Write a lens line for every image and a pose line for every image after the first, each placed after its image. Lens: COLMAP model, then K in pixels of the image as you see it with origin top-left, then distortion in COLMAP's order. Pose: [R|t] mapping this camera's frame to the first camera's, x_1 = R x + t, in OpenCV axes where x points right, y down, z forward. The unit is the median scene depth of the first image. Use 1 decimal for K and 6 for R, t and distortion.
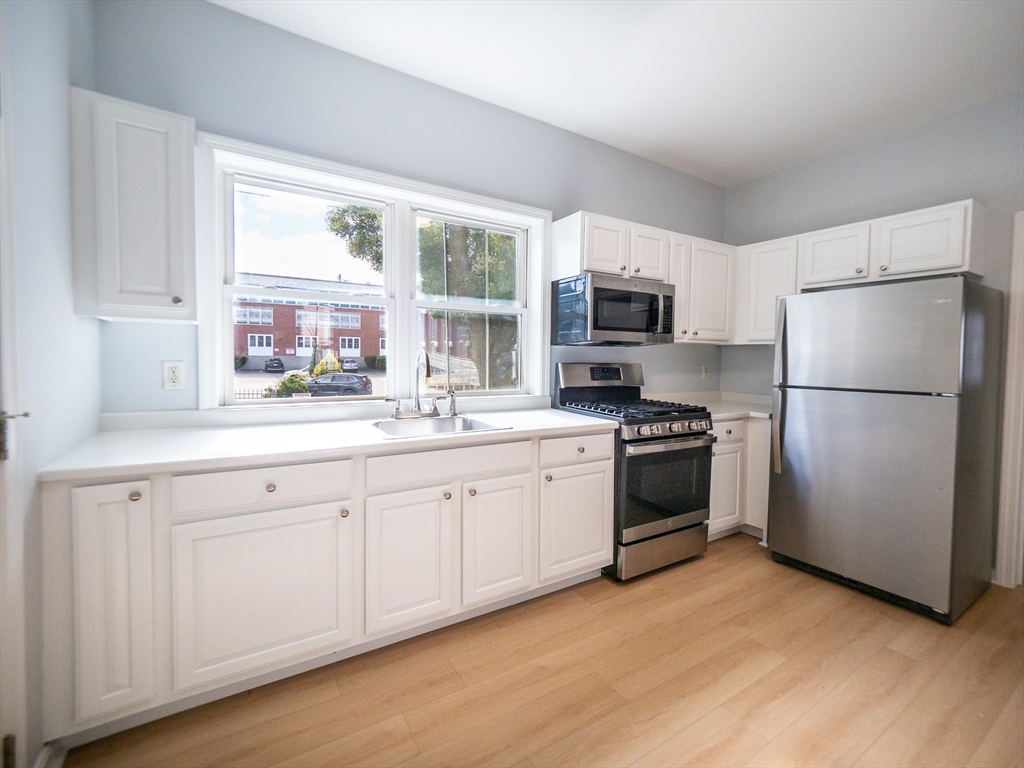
lens RADIAL K [[442.4, 0, 510.6], [0, 442.4, 376.7], [0, 0, 1]] dist [-0.004900, -0.000178]
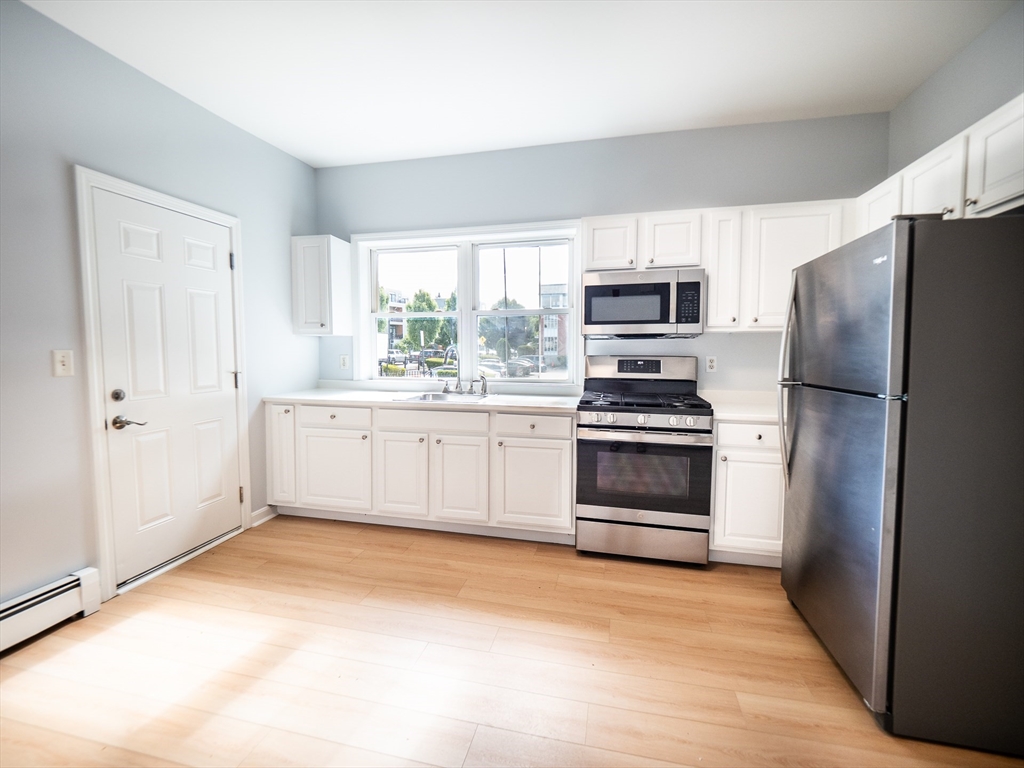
lens RADIAL K [[453.8, 0, 512.0], [0, 453.8, 384.0], [0, 0, 1]] dist [0.000946, -0.000069]
pose [[0.705499, 0.035487, -0.707822, 0.832518], [-0.024809, 0.999370, 0.025376, 0.016460], [0.708277, -0.000343, 0.705935, 0.069608]]
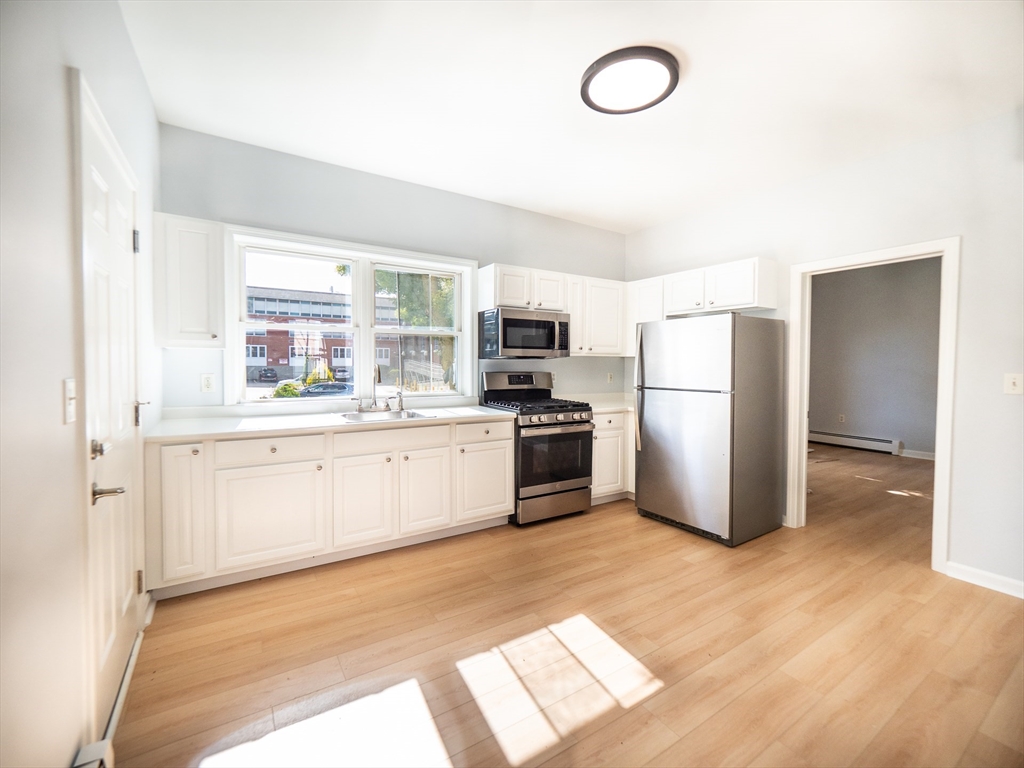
lens RADIAL K [[436.5, 0, 510.1], [0, 436.5, 379.6], [0, 0, 1]] dist [0.001034, -0.000077]
pose [[0.999828, -0.008802, 0.016330, 0.179266], [0.008974, 0.999905, -0.010493, 0.007180], [-0.016236, 0.010638, 0.999812, -0.367421]]
